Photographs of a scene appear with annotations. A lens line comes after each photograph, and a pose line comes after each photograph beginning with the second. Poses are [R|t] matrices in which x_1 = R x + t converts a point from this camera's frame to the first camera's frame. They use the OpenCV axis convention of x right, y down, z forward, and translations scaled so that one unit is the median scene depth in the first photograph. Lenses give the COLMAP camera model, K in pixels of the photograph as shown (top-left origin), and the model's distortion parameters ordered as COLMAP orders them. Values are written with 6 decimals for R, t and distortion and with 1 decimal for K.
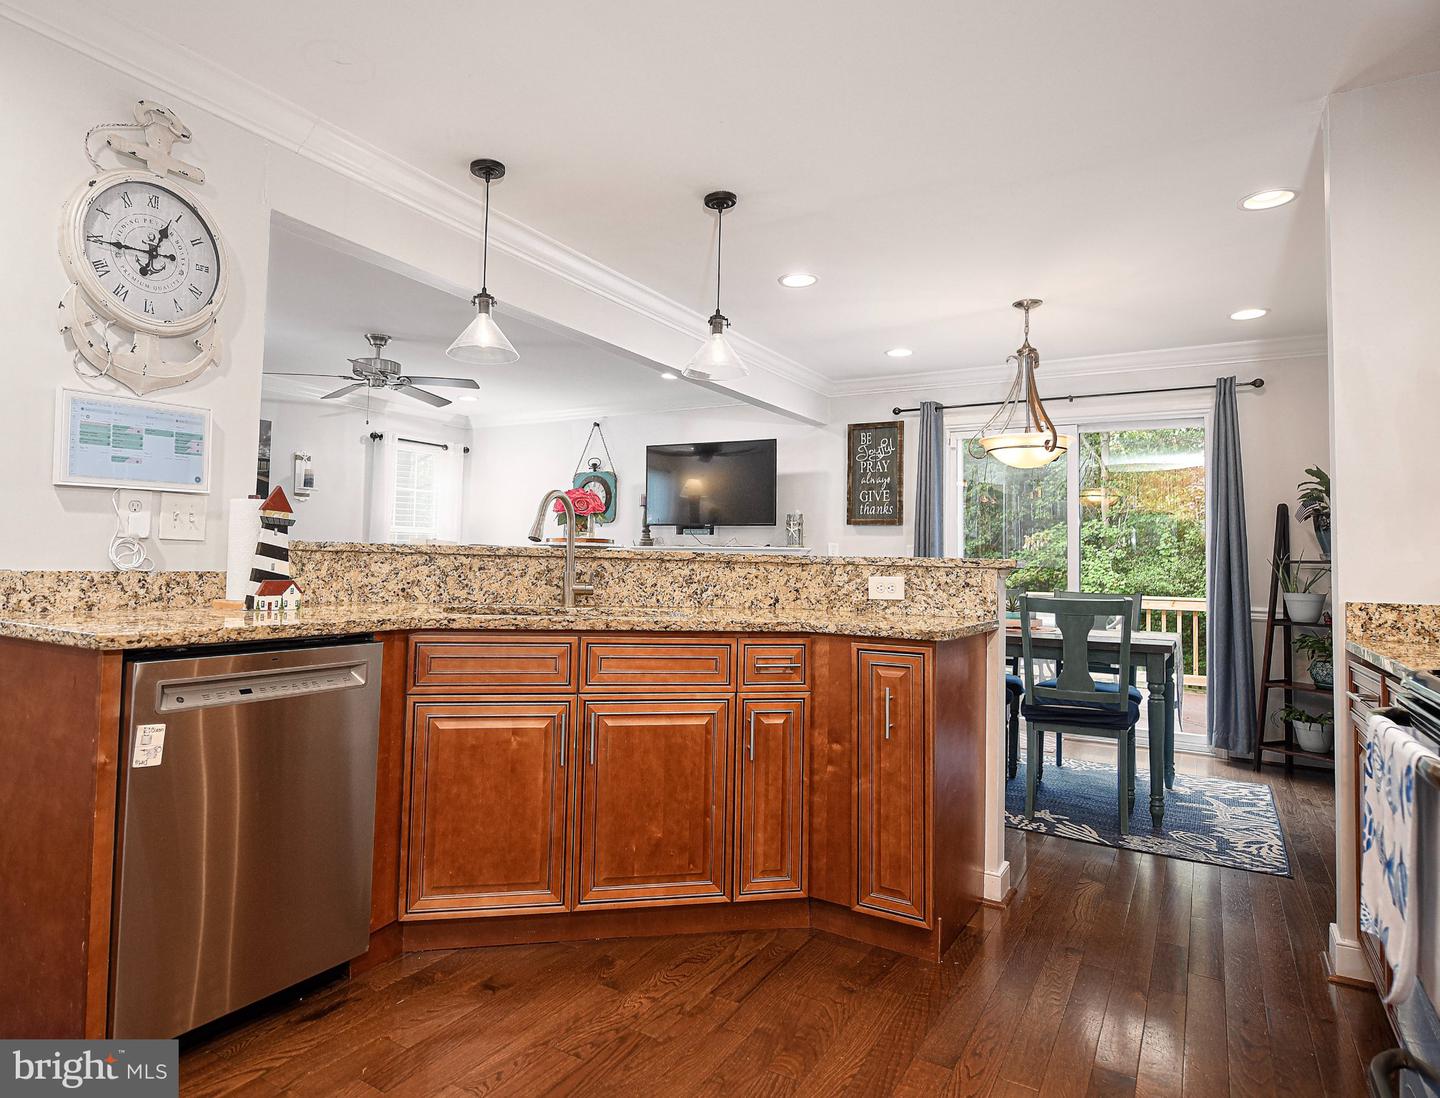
lens RADIAL K [[861.9, 0, 634.6], [0, 861.9, 512.5], [0, 0, 1]] dist [-0.001707, -0.000581]
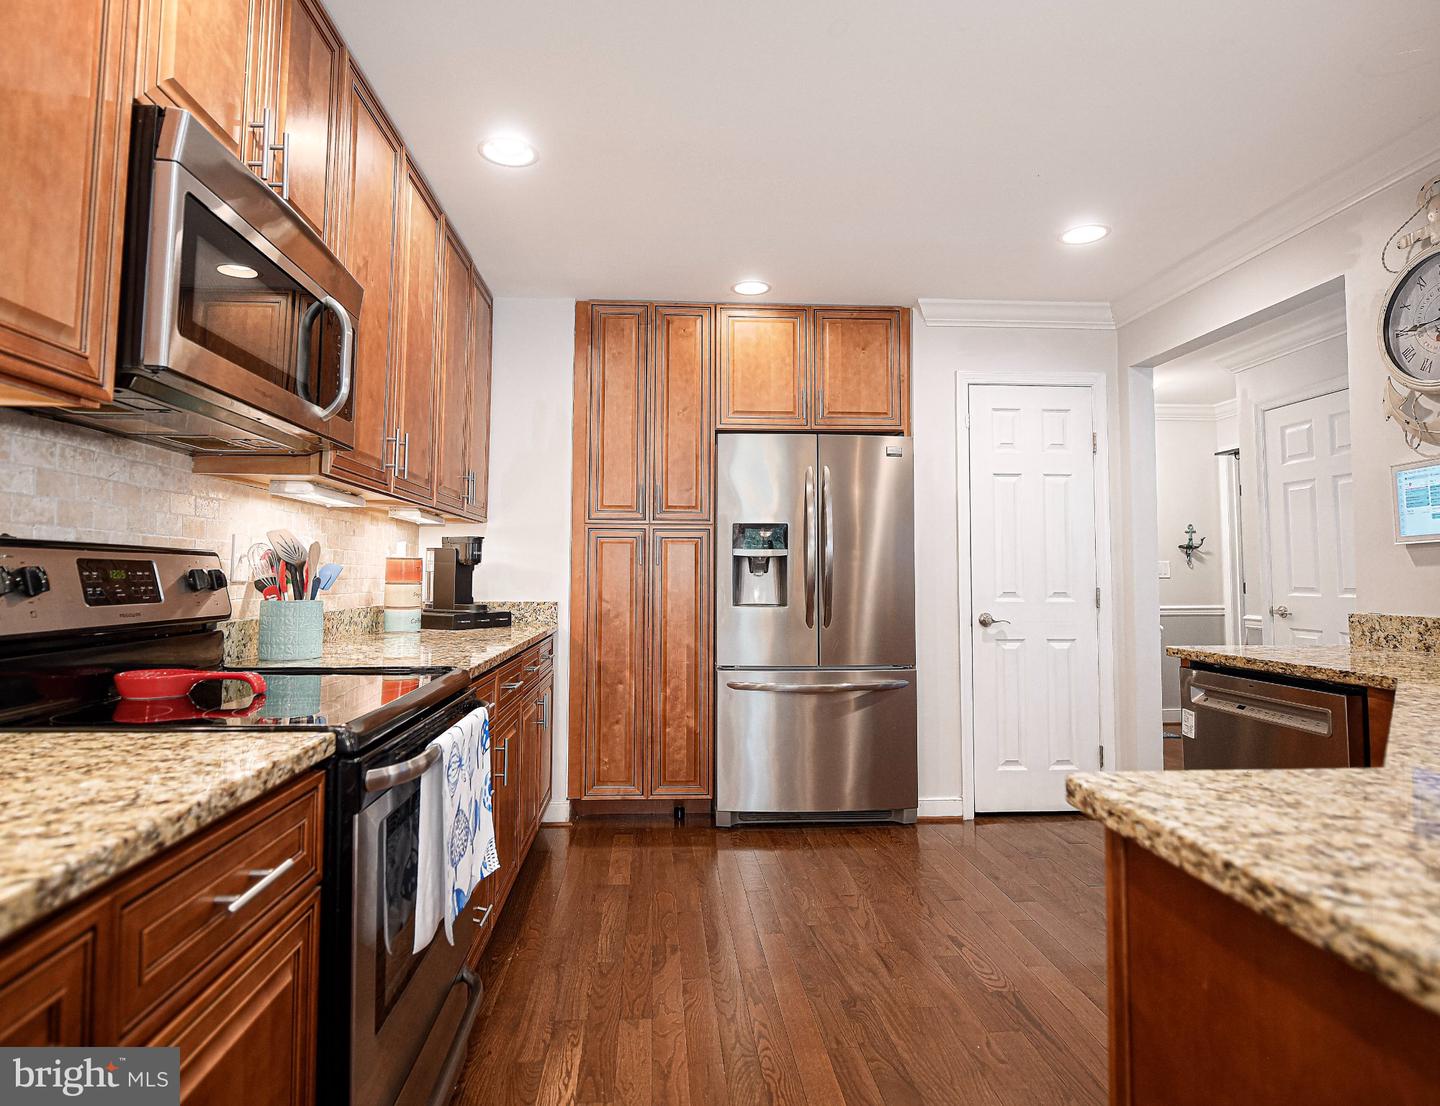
lens RADIAL K [[818.8, 0, 696.8], [0, 818.8, 523.5], [0, 0, 1]] dist [-0.003309, -0.002764]
pose [[-0.803881, -0.063702, -0.591369, 0.752374], [0.011218, 0.992448, -0.122156, 0.062511], [0.594684, -0.104832, -0.797095, 1.231102]]
